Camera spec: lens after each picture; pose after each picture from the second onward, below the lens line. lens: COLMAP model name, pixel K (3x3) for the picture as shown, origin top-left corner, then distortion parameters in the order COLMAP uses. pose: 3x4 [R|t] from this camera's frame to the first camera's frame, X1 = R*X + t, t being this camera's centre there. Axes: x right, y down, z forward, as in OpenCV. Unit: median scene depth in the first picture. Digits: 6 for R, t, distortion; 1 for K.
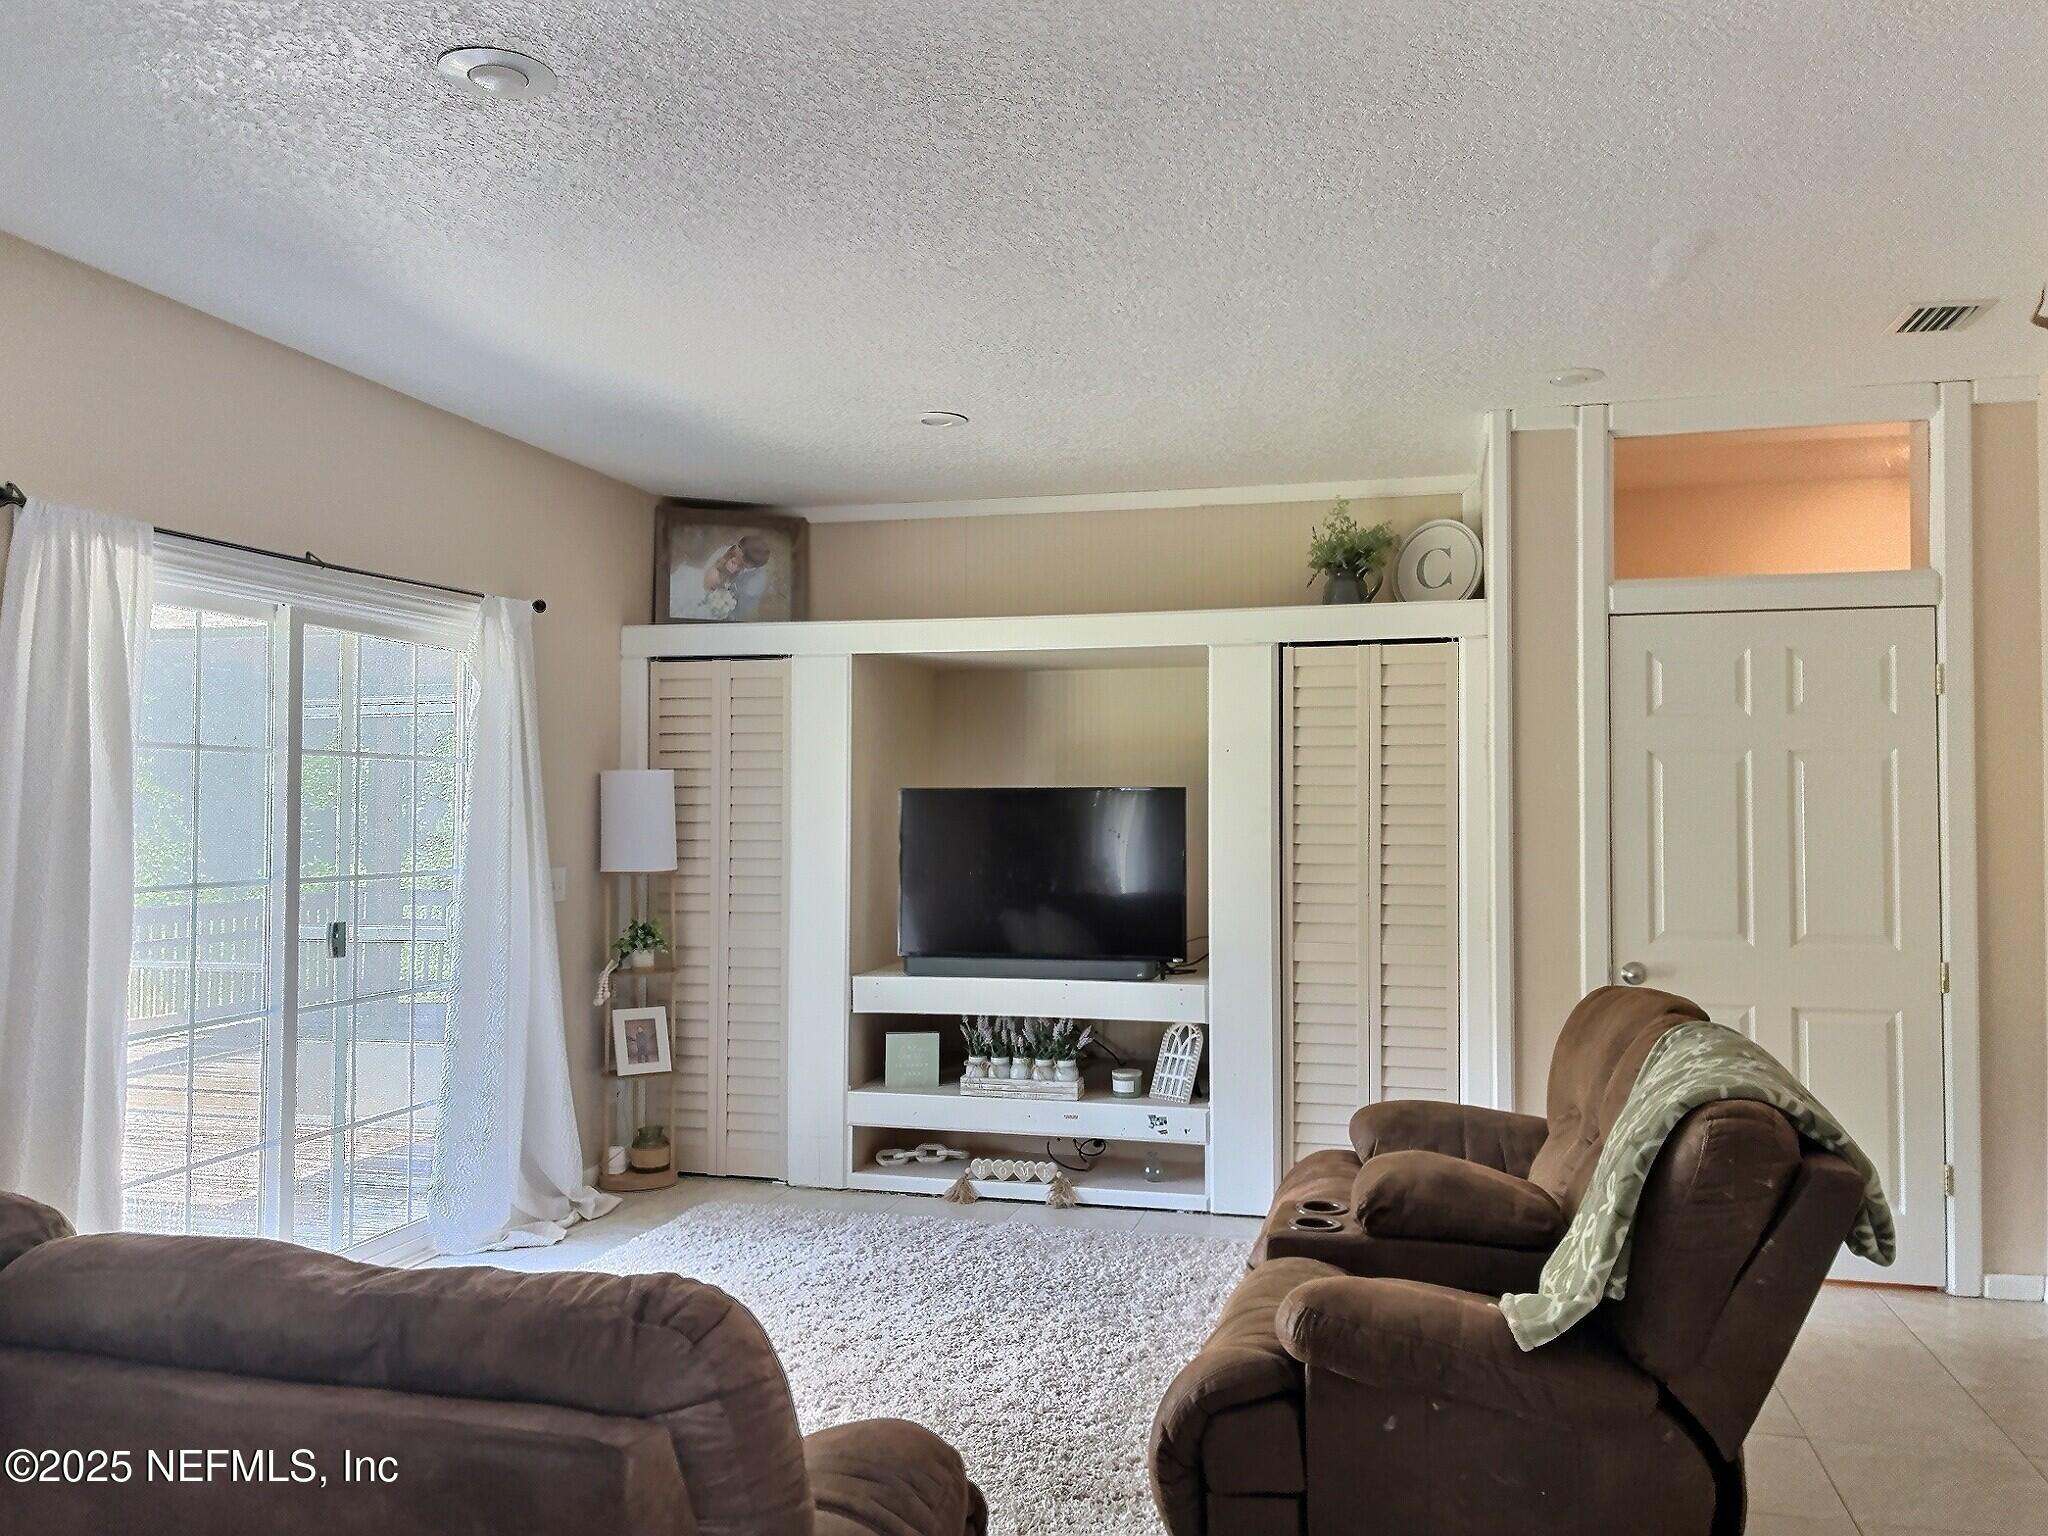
lens RADIAL K [[1548.0, 0, 1024.0], [0, 1548.0, 768.0], [0, 0, 1]] dist [0.050276, -0.075848]
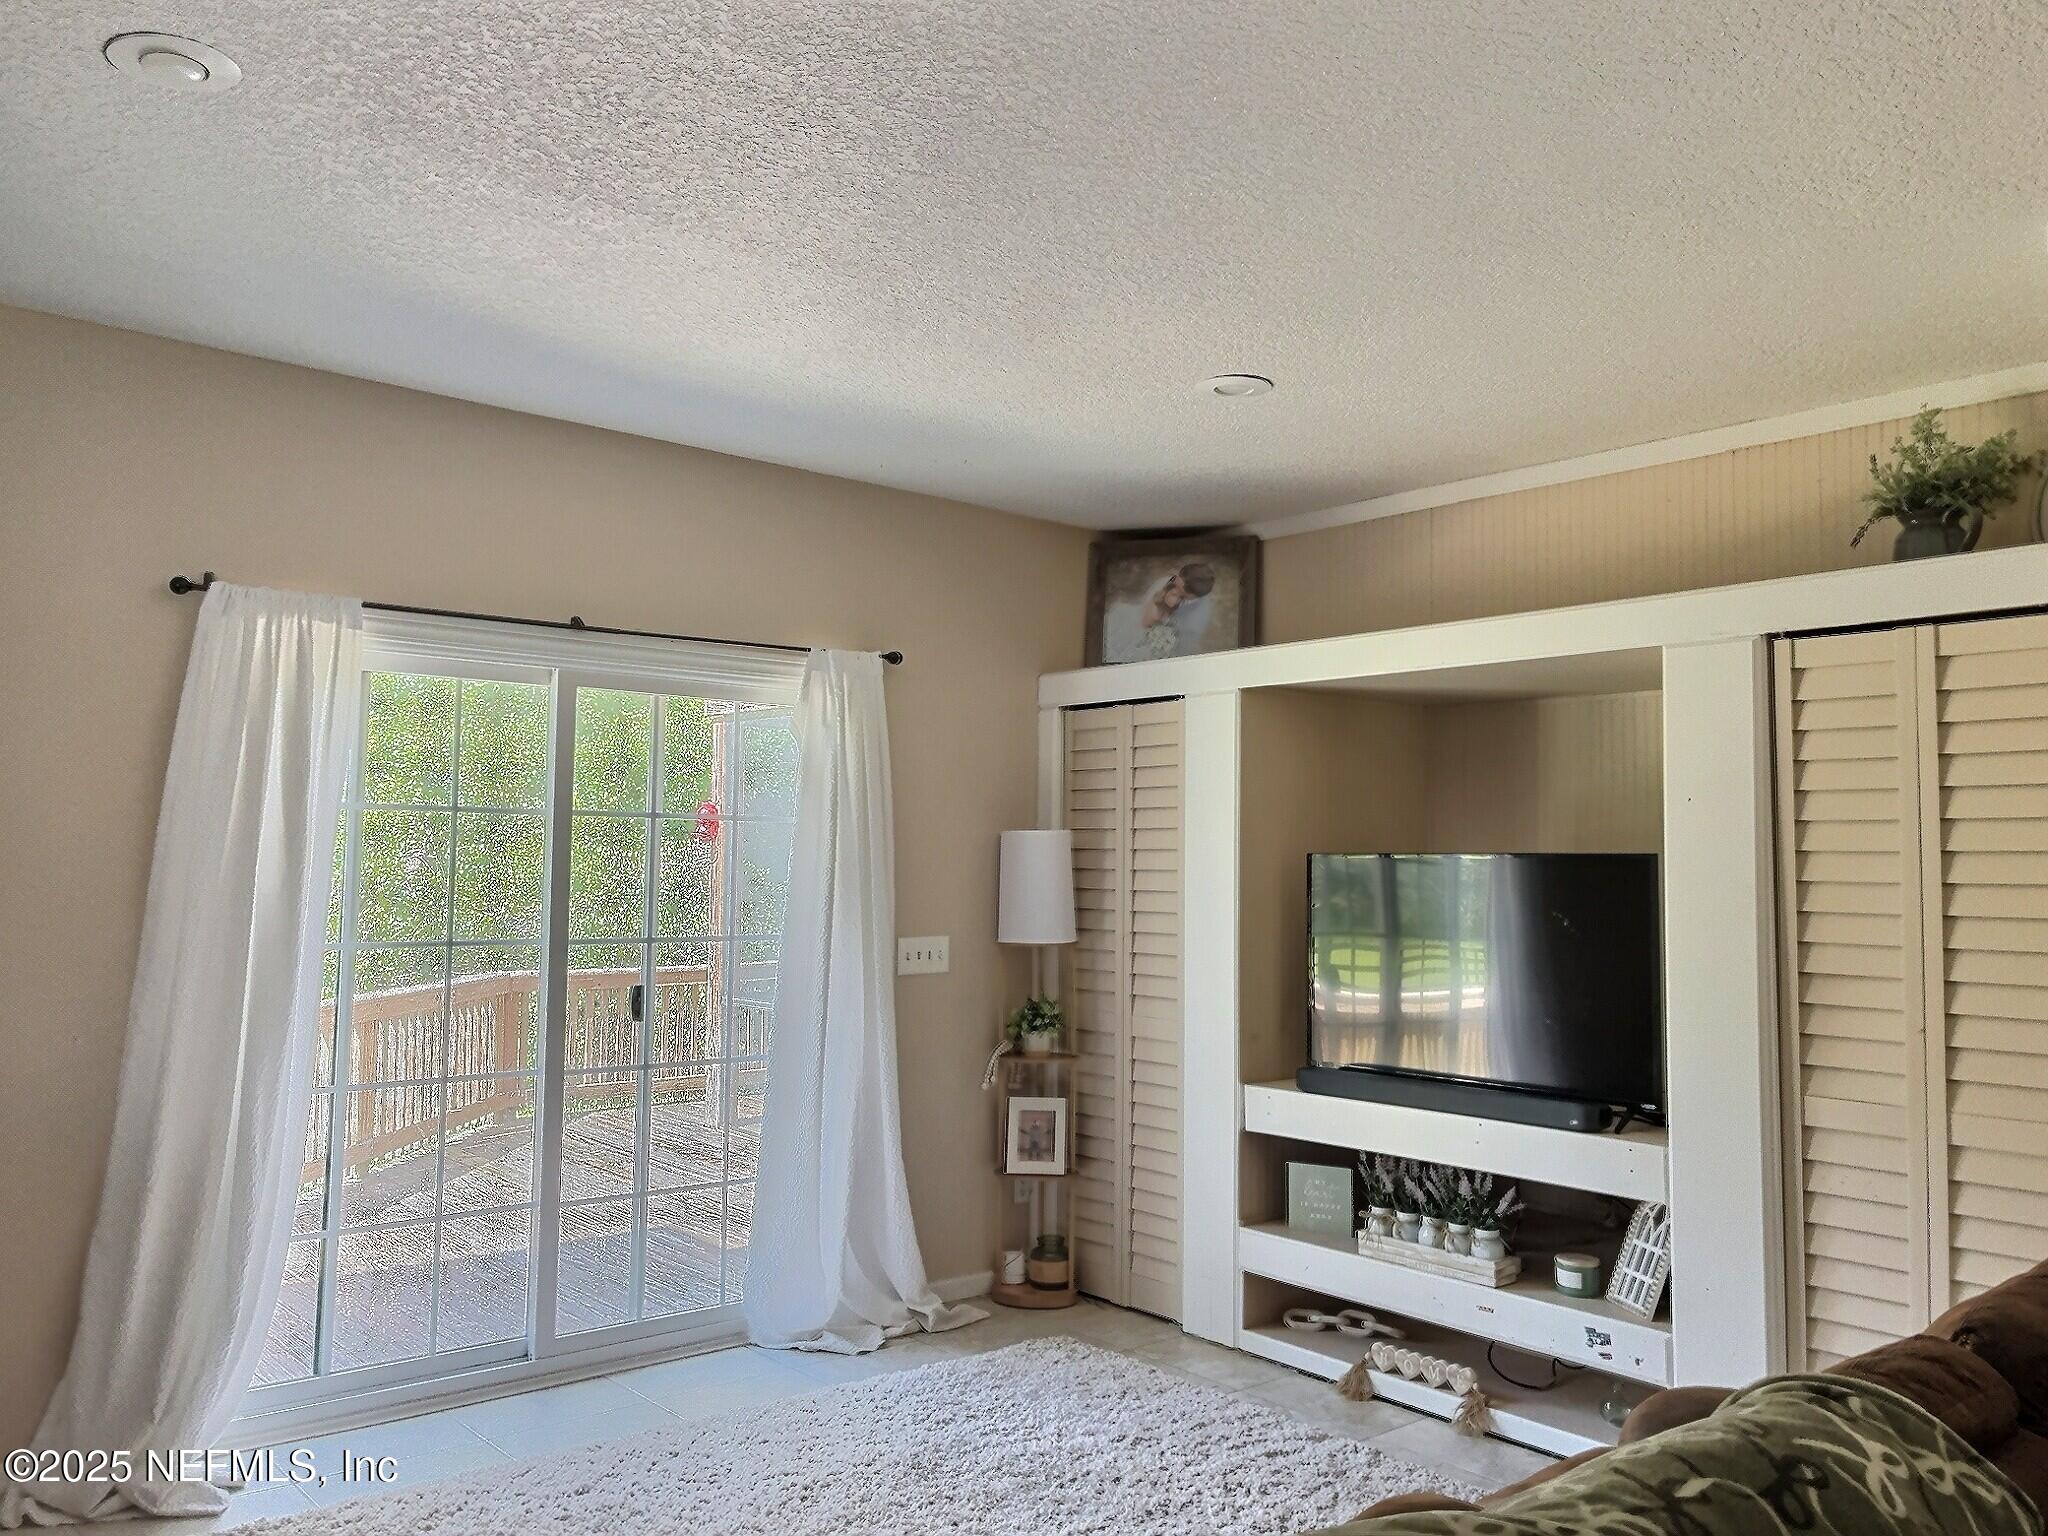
lens RADIAL K [[1548.0, 0, 1024.0], [0, 1548.0, 768.0], [0, 0, 1]] dist [0.050276, -0.075848]
pose [[0.816611, -0.027041, -0.576555, 0.275662], [0.003089, 0.999092, -0.042483, 0.002614], [0.577181, 0.032911, 0.815953, 0.269294]]
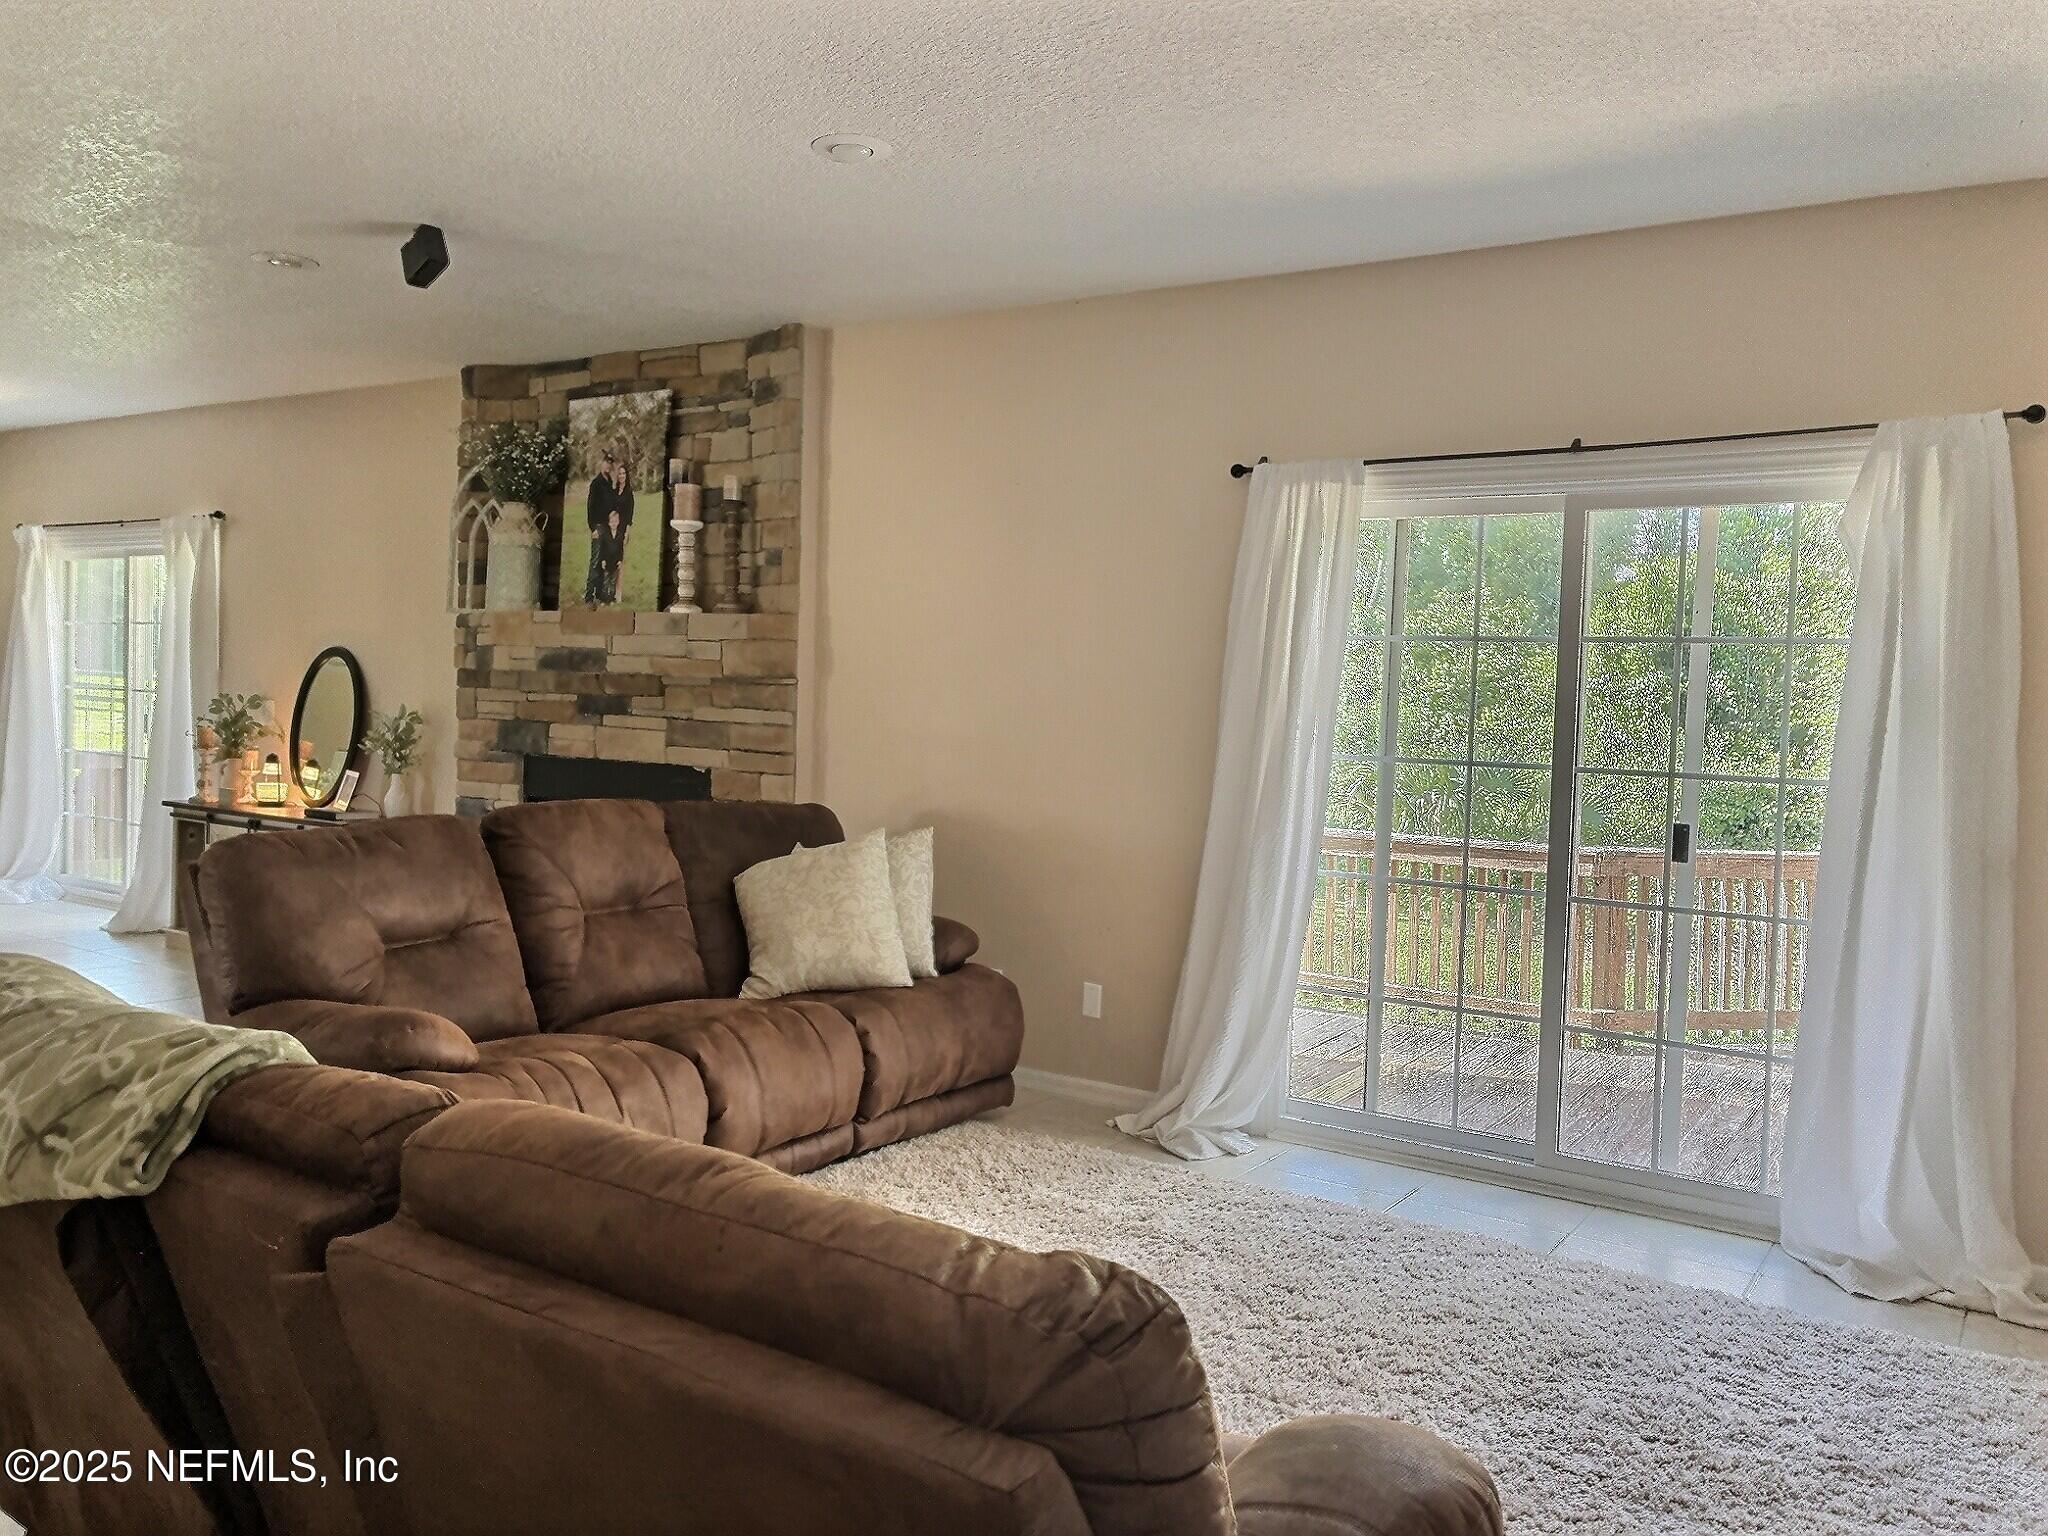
lens RADIAL K [[1548.0, 0, 1024.0], [0, 1548.0, 768.0], [0, 0, 1]] dist [0.050276, -0.075848]
pose [[-0.312649, 0.036725, -0.949158, 0.461038], [-0.011134, 0.999042, 0.042322, 0.025140], [0.949803, 0.023800, -0.311941, 0.758217]]
